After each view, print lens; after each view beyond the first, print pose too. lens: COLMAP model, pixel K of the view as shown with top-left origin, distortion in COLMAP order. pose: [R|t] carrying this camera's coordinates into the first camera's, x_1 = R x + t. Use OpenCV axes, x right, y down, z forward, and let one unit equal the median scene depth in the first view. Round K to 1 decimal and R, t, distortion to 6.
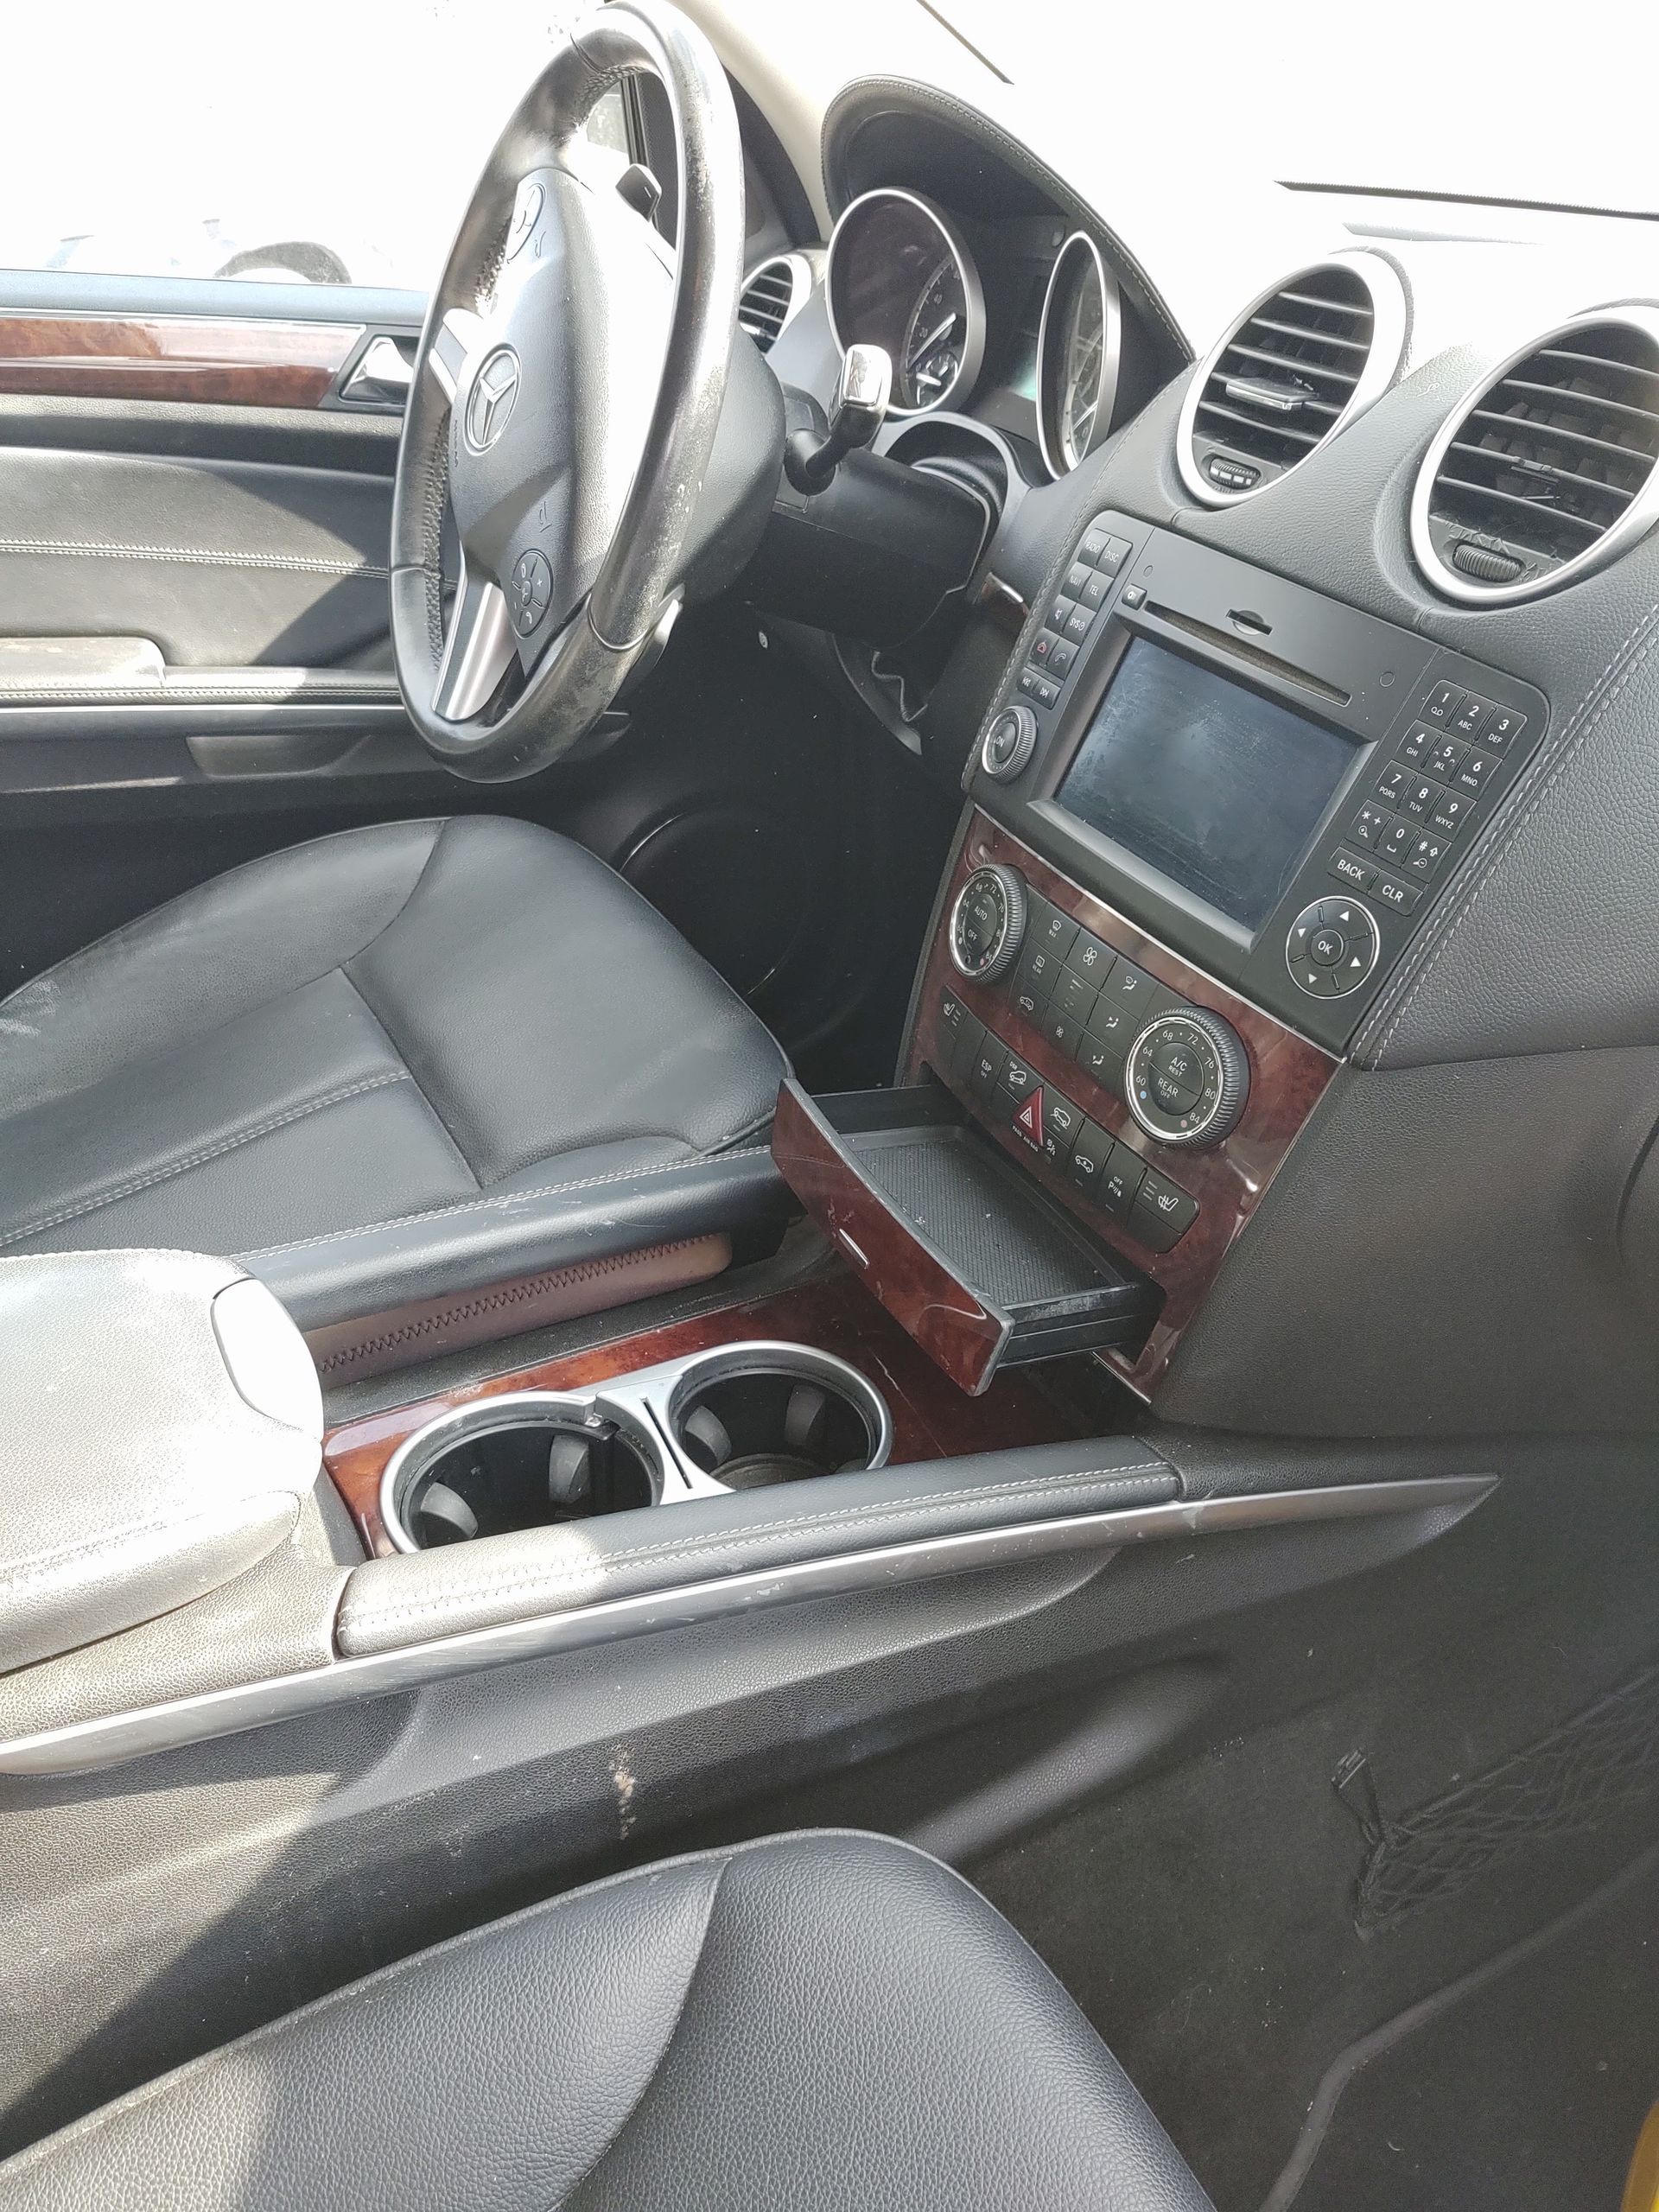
lens RADIAL K [[1869.1, 0, 825.7], [0, 1869.1, 1171.5], [0, 0, 1]] dist [0.048709, -0.111487]
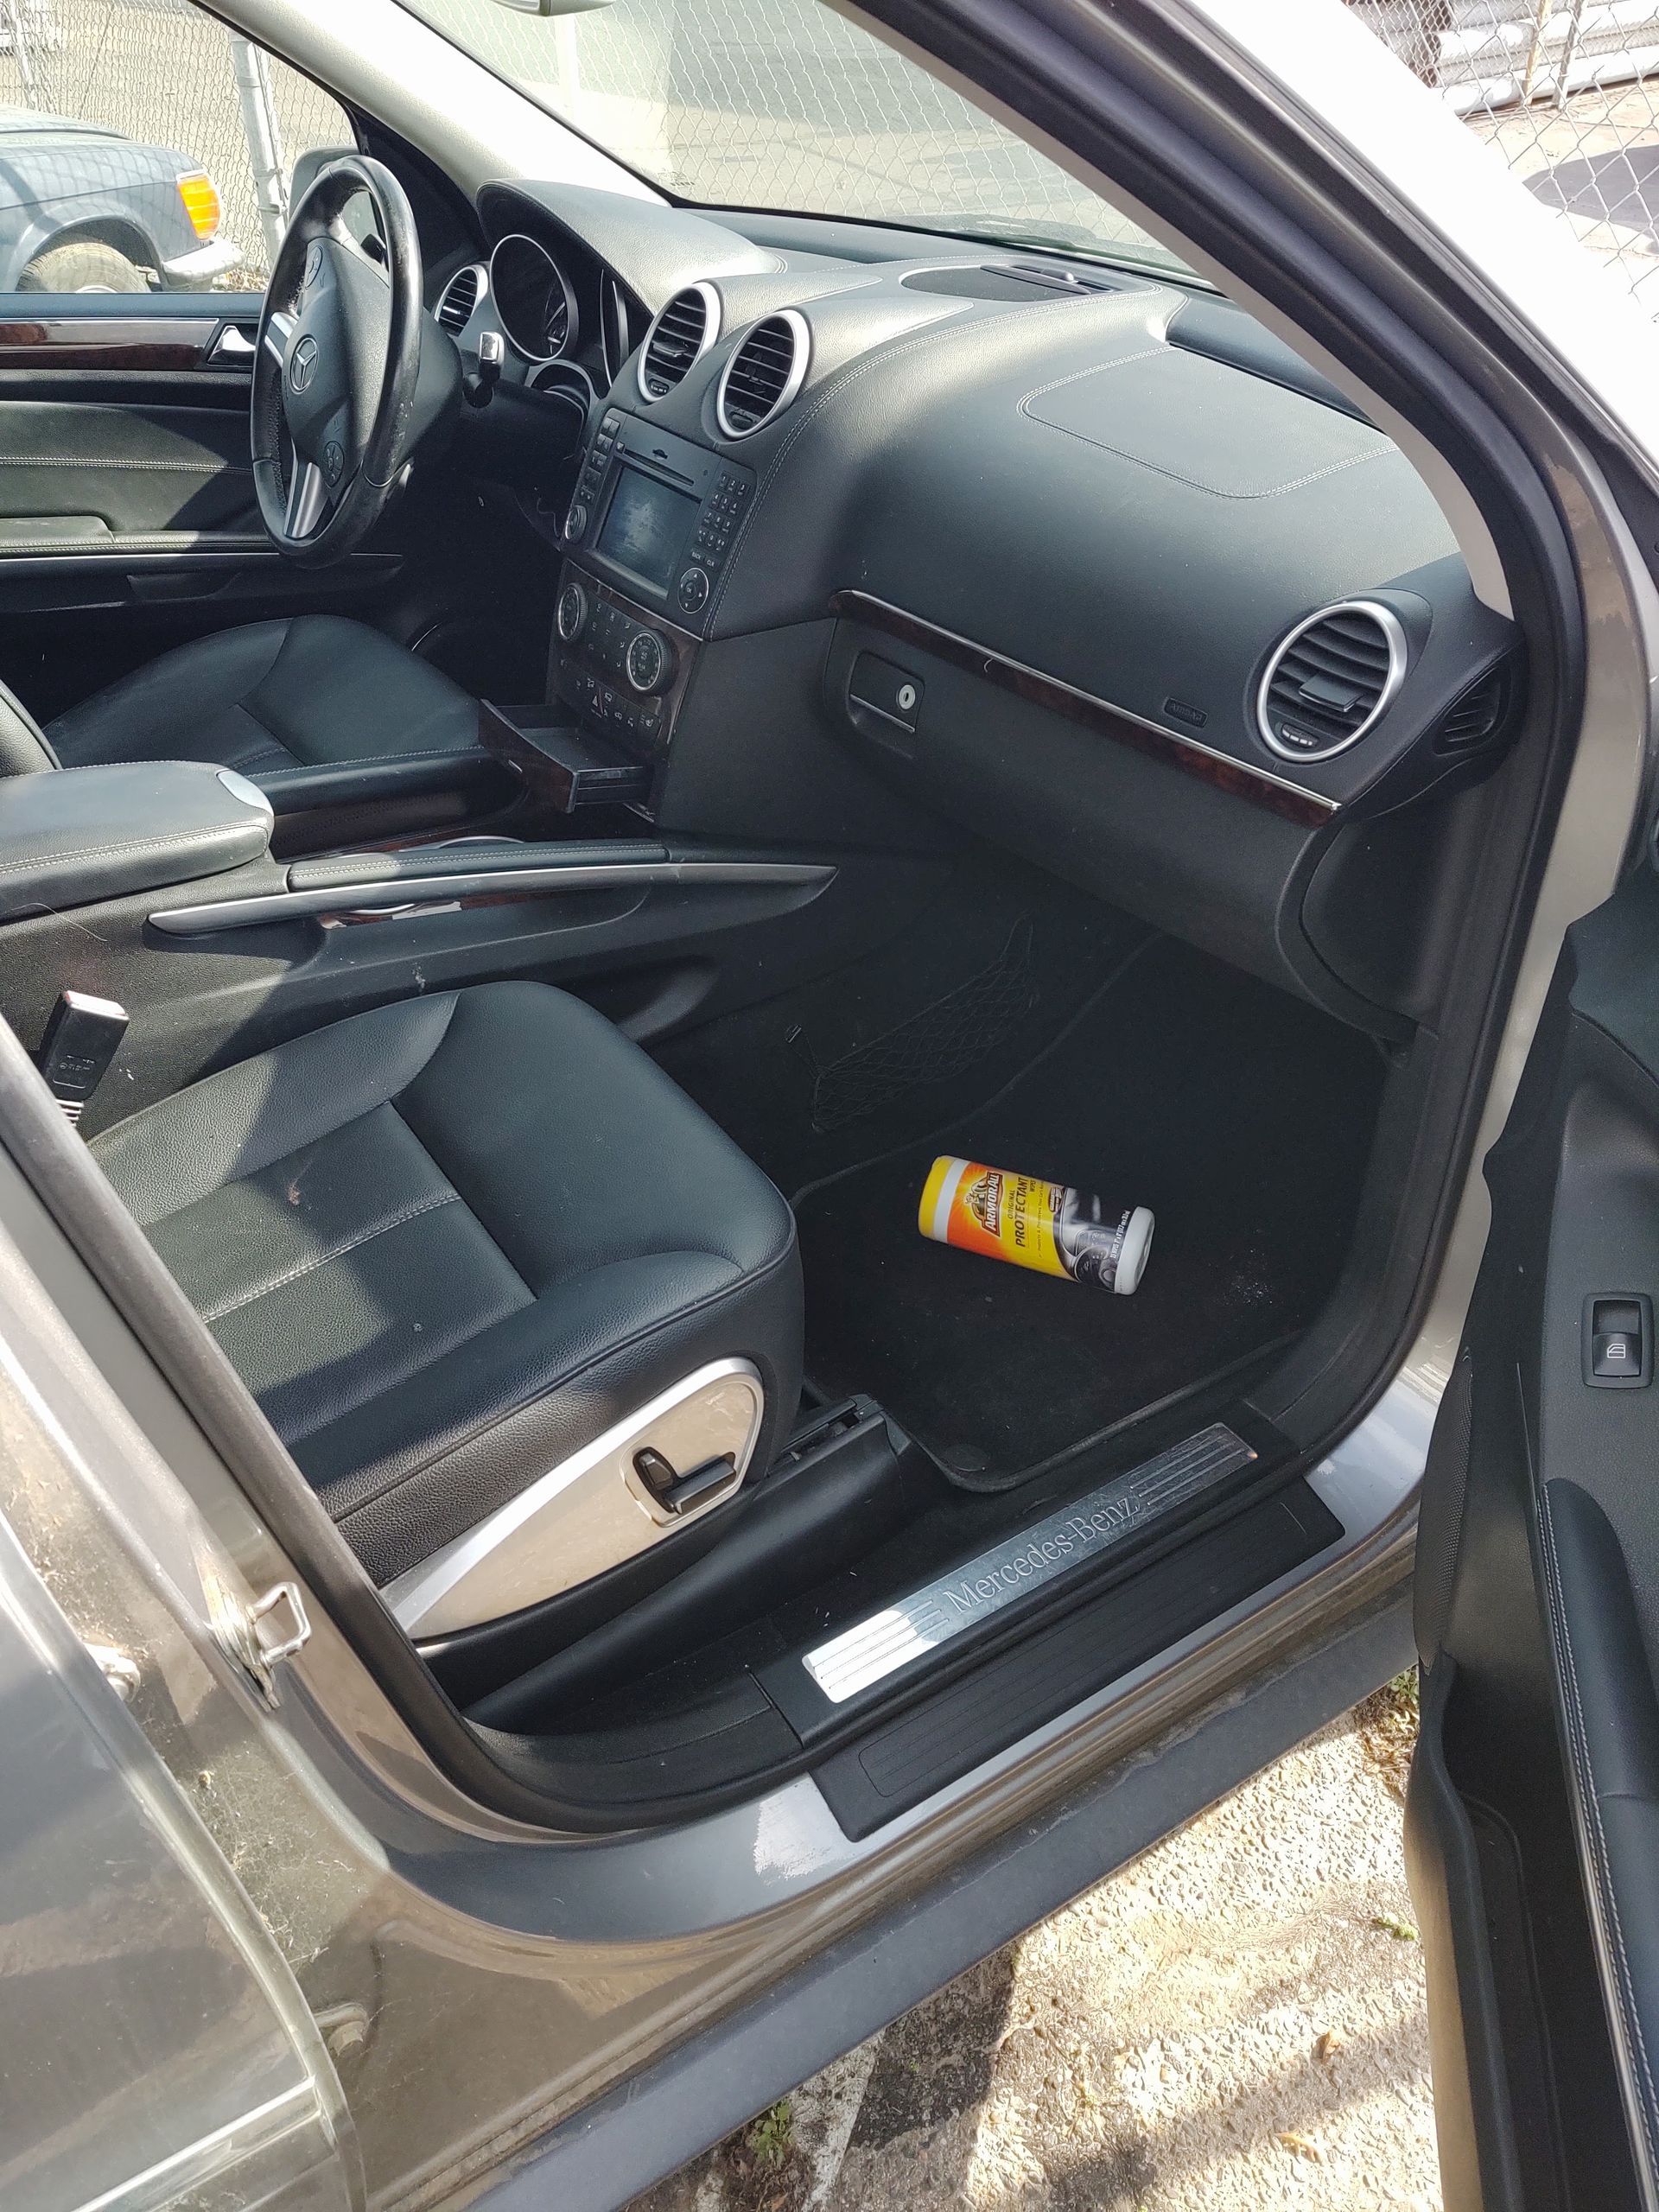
lens RADIAL K [[1736.8, 0, 816.5], [0, 1736.8, 1116.7], [0, 0, 1]] dist [-0.005929, 0.014982]
pose [[0.993258, -0.077372, 0.086325, 0.128908], [0.074130, 0.996440, 0.040152, 0.320698], [-0.089124, -0.033482, 0.995458, -0.832347]]
